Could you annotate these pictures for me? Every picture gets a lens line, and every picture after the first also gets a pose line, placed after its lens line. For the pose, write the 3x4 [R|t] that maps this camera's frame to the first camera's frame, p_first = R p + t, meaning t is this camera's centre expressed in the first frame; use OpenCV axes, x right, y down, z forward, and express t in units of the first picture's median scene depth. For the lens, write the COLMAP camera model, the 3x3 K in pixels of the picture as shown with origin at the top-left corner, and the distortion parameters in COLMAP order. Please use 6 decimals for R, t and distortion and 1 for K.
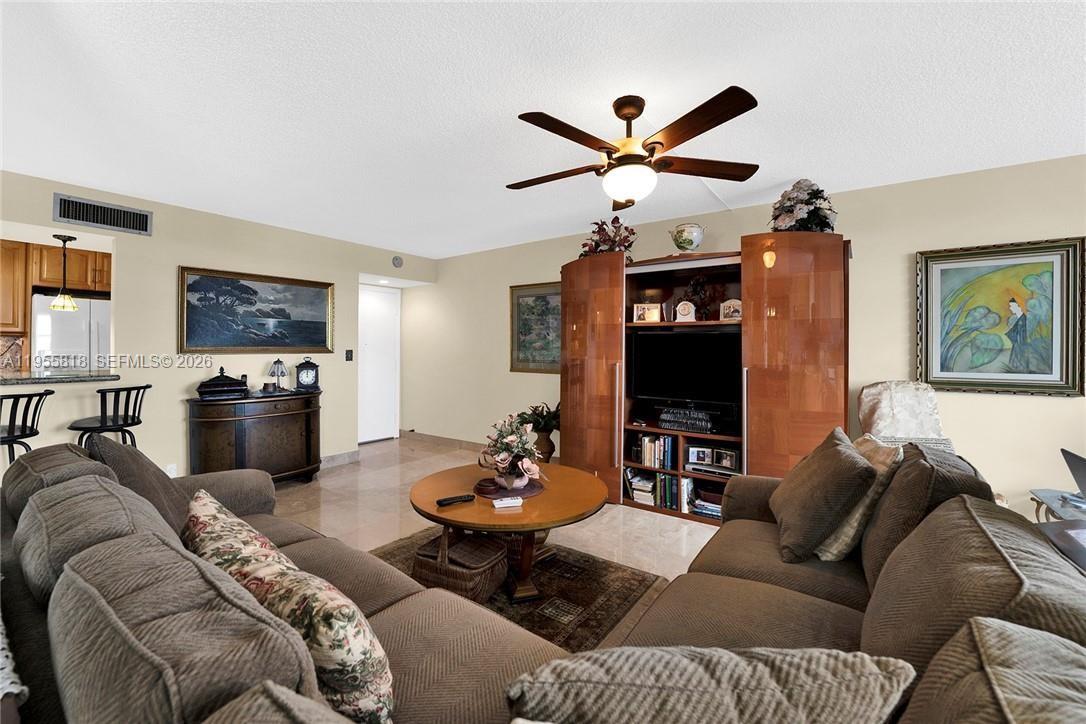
lens RADIAL K [[445.0, 0, 536.3], [0, 445.0, 363.0], [0, 0, 1]] dist [-0.022192, 0.000211]
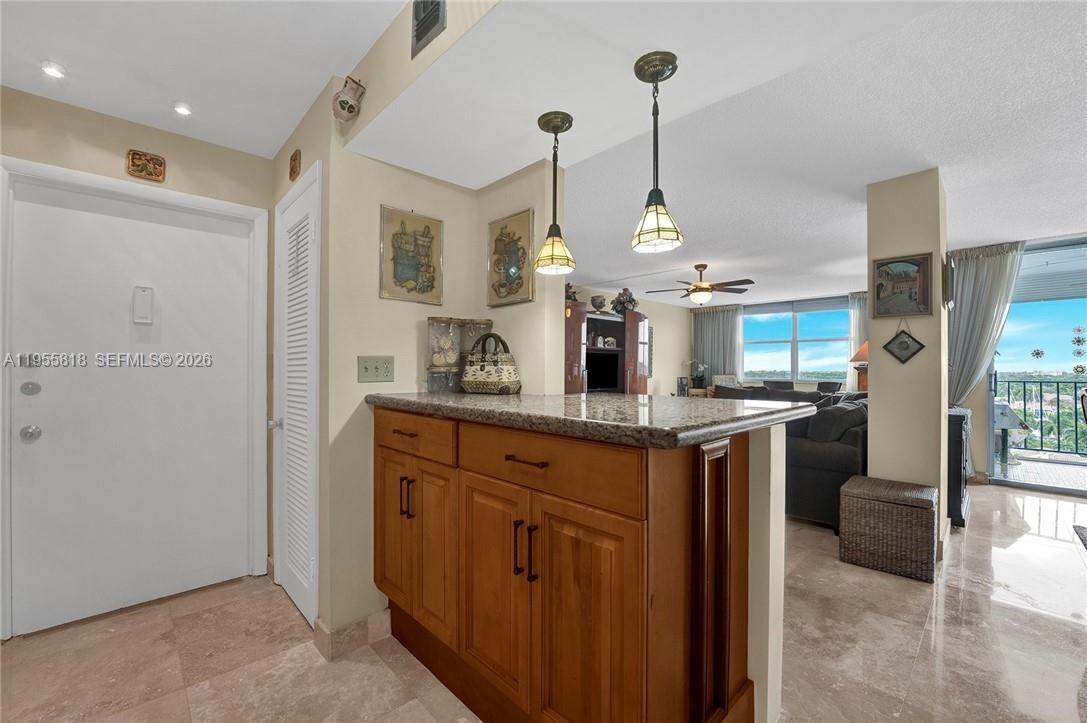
lens RADIAL K [[445.4, 0, 536.8], [0, 445.4, 362.5], [0, 0, 1]] dist [-0.022192, 0.000211]
pose [[0.183248, 0.007806, 0.983036, -1.293711], [0.031023, 0.999425, -0.013719, -0.007991], [-0.982577, 0.033011, 0.182901, 0.757642]]
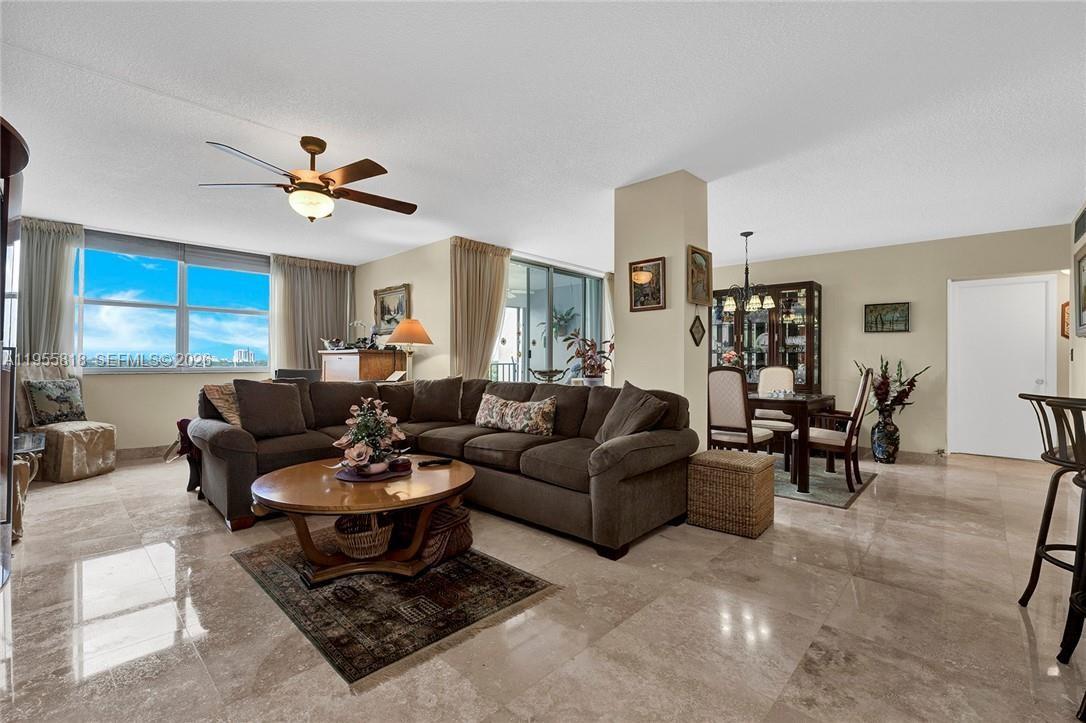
lens RADIAL K [[475.8, 0, 544.1], [0, 475.8, 364.0], [0, 0, 1]] dist [-0.003238, -0.000354]
pose [[-0.991803, -0.012025, 0.127209, -0.323798], [-0.006916, 0.999154, 0.040533, 0.000693], [-0.127589, 0.039321, -0.991047, 1.195669]]
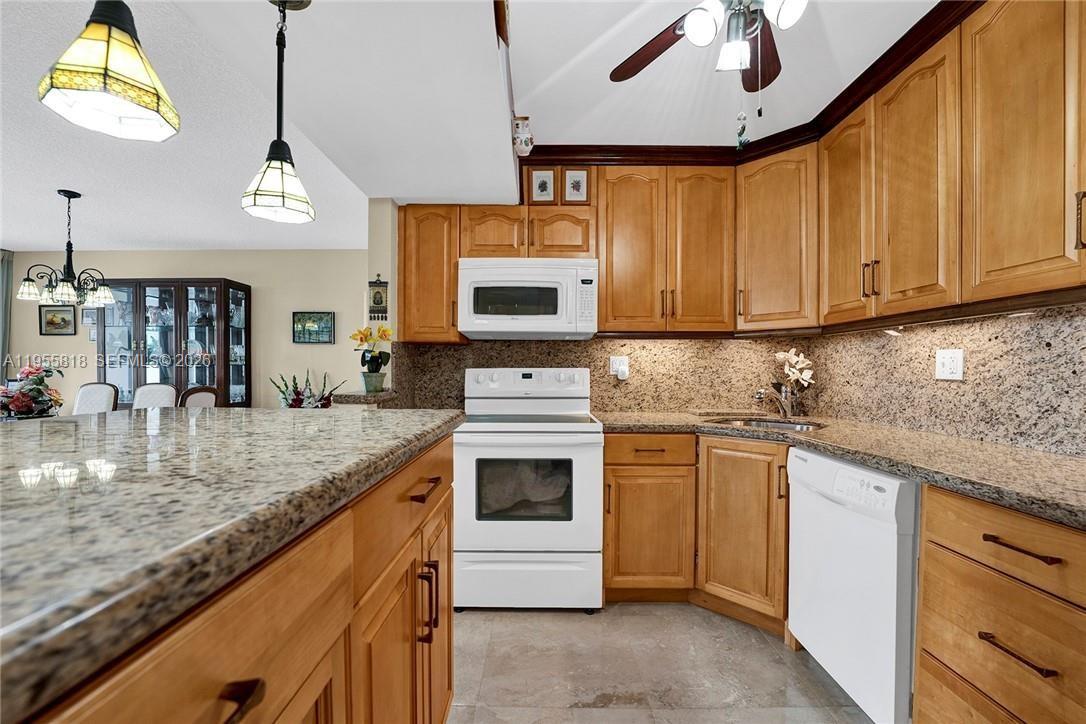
lens RADIAL K [[448.8, 0, 538.2], [0, 448.8, 372.7], [0, 0, 1]] dist [-0.022712, 0.000233]
pose [[-0.810573, -0.006419, -0.585603, -0.898611], [-0.029020, 0.999152, 0.029217, -0.015431], [0.584919, 0.040677, -0.810071, 1.038652]]
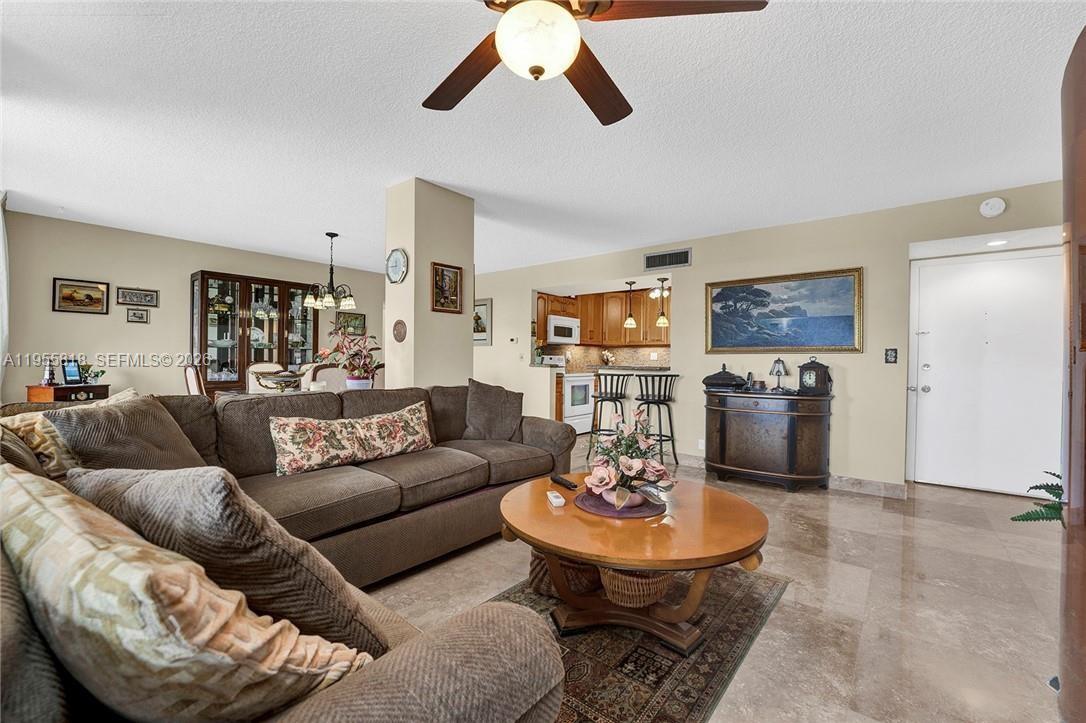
lens RADIAL K [[445.0, 0, 536.3], [0, 445.0, 362.5], [0, 0, 1]] dist [-0.022192, 0.000211]
pose [[-0.060888, -0.001769, -0.998143, 0.450974], [-0.045757, 0.998952, 0.001021, 0.025600], [0.997095, 0.045735, -0.060905, 0.543088]]
